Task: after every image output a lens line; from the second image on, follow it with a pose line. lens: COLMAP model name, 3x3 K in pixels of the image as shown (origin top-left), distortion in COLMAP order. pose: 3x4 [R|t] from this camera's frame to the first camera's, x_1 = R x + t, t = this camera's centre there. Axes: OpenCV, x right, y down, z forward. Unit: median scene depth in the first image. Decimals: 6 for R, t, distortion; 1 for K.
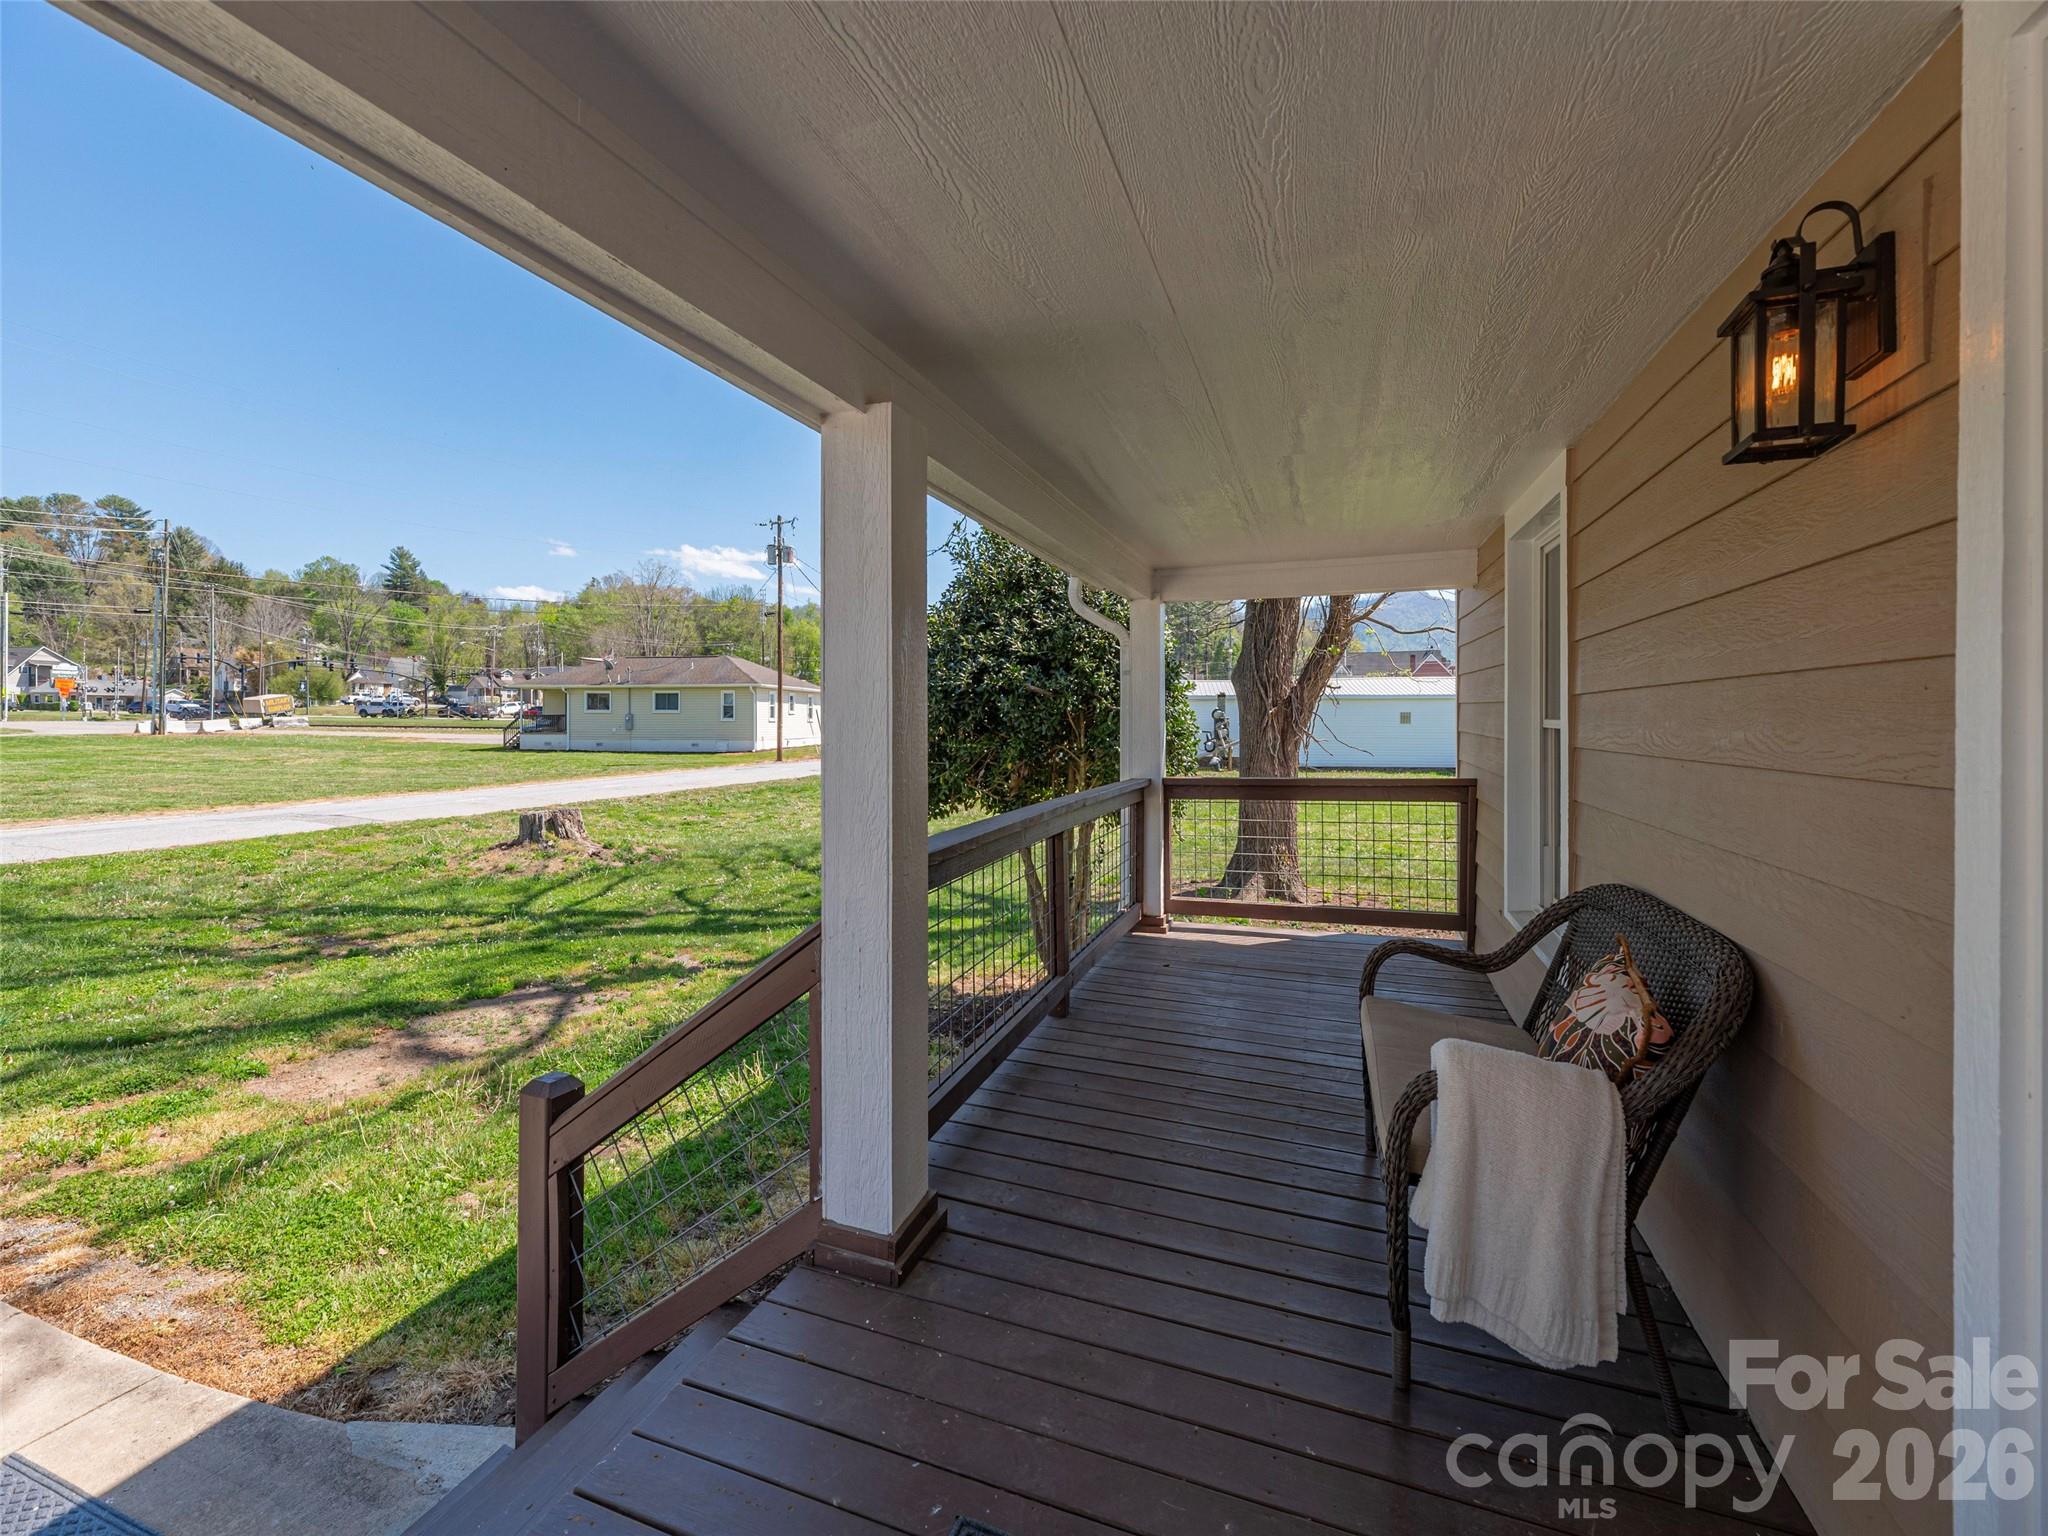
lens RADIAL K [[835.9, 0, 1043.1], [0, 835.9, 728.3], [0, 0, 1]] dist [-0.003806, 0.000598]
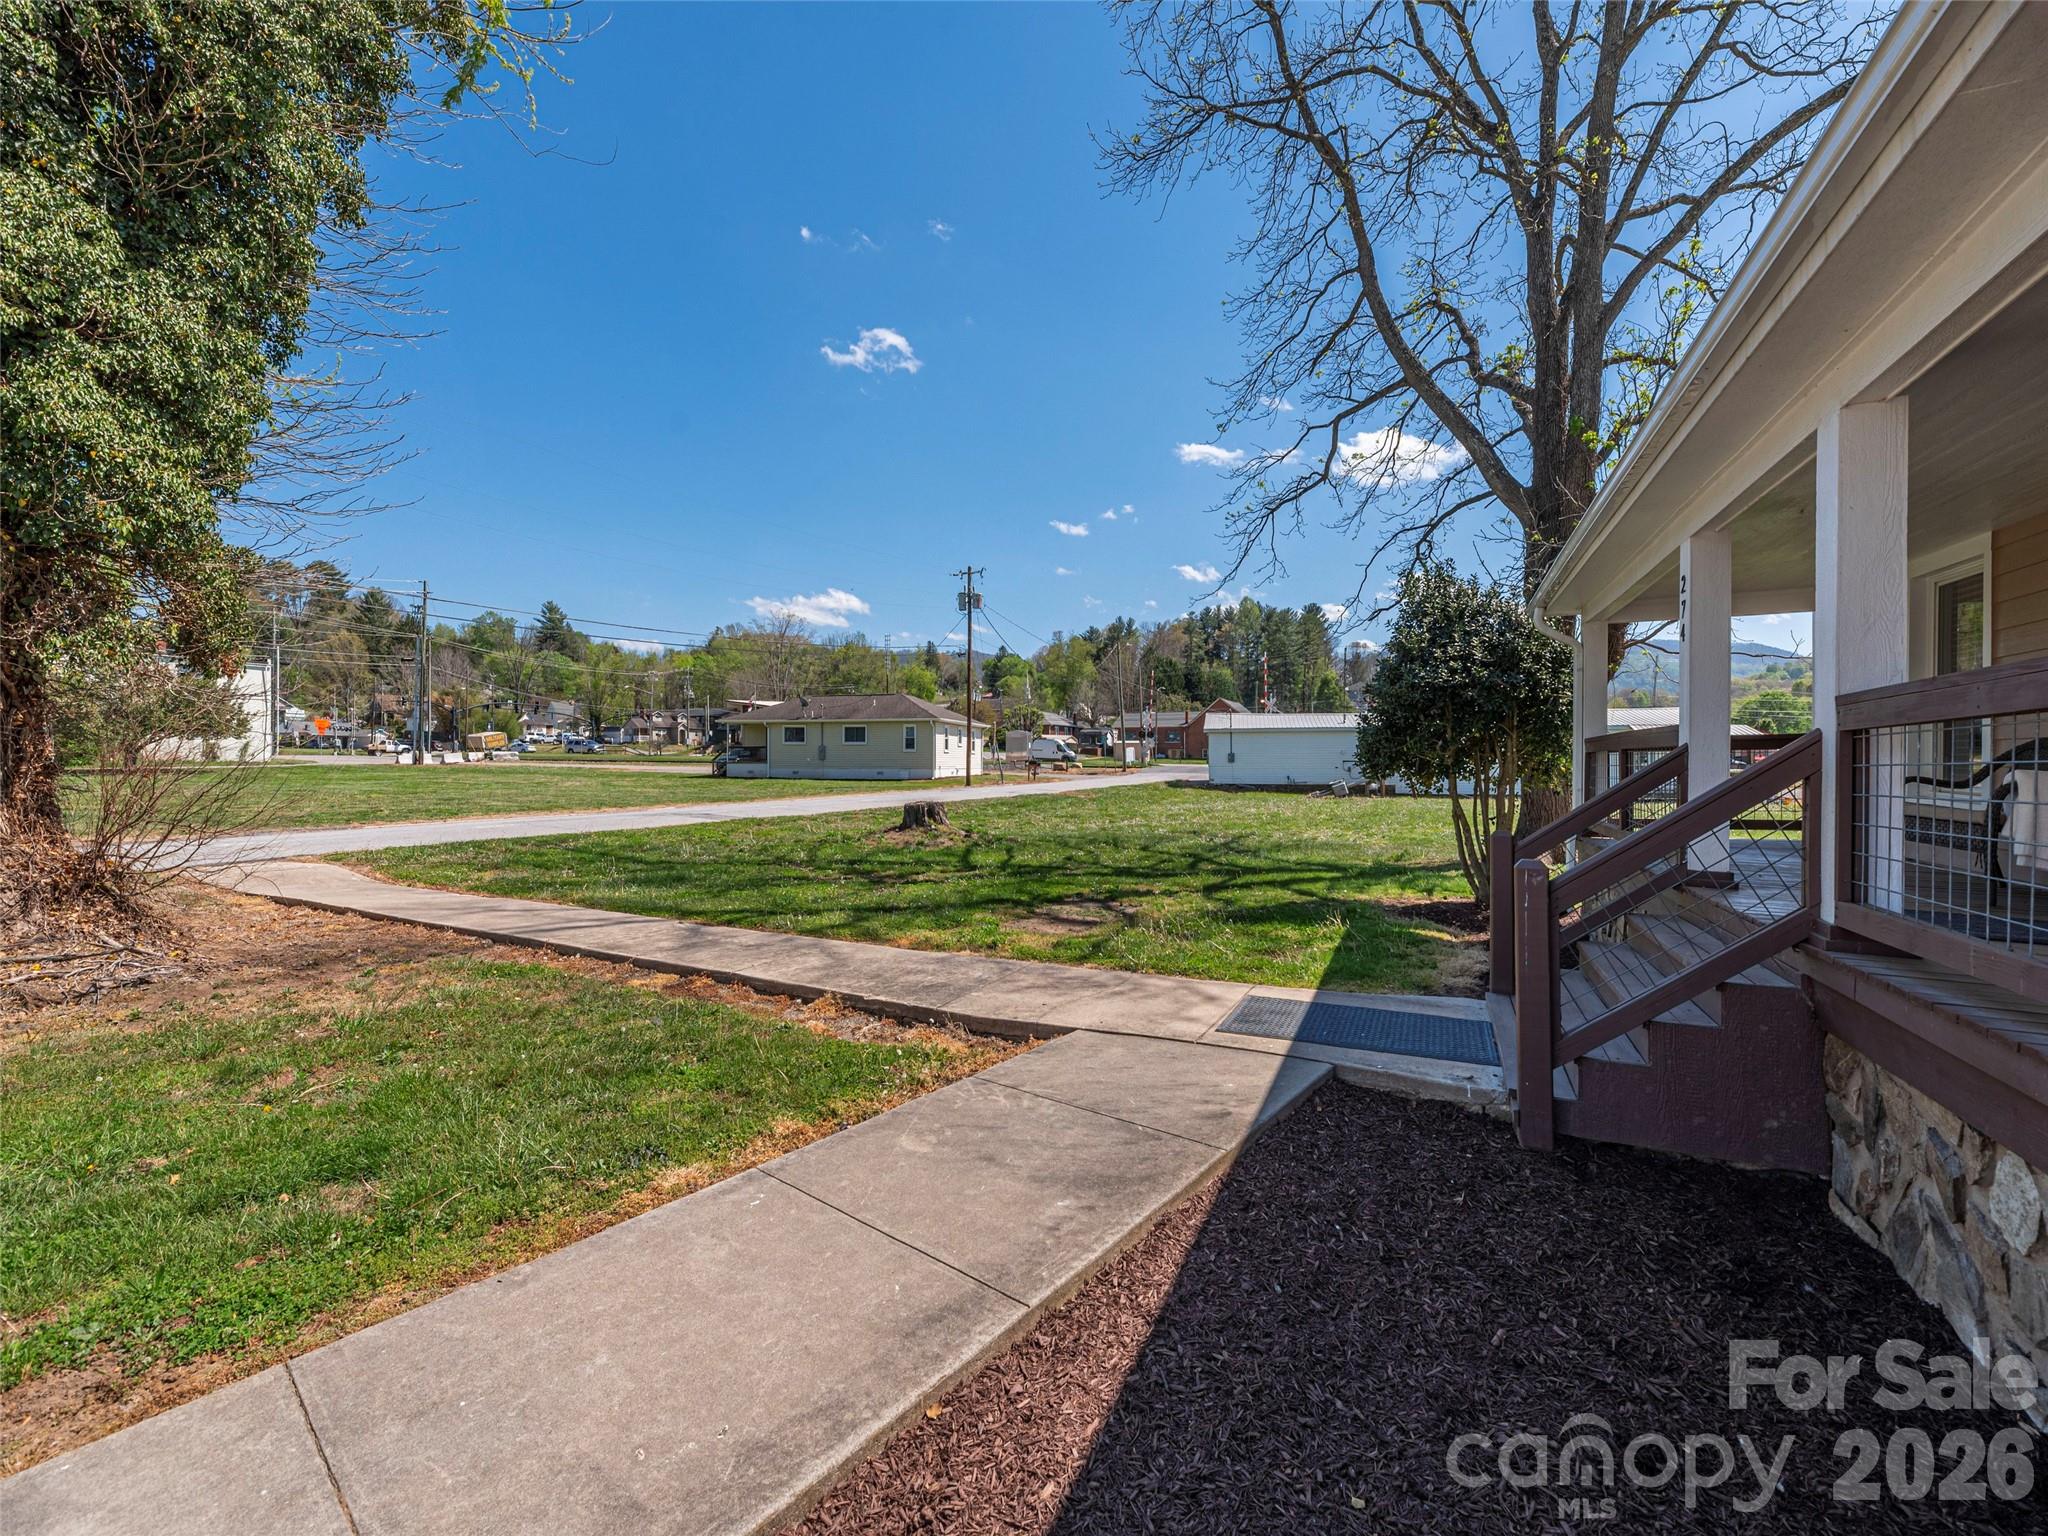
lens RADIAL K [[835.9, 0, 1019.9], [0, 835.9, 773.5], [0, 0, 1]] dist [-0.003806, 0.000598]
pose [[0.994617, 0.003906, -0.103547, -0.081147], [-0.003856, 0.999992, 0.000683, 0.013444], [0.103549, -0.000280, 0.994624, -0.066317]]
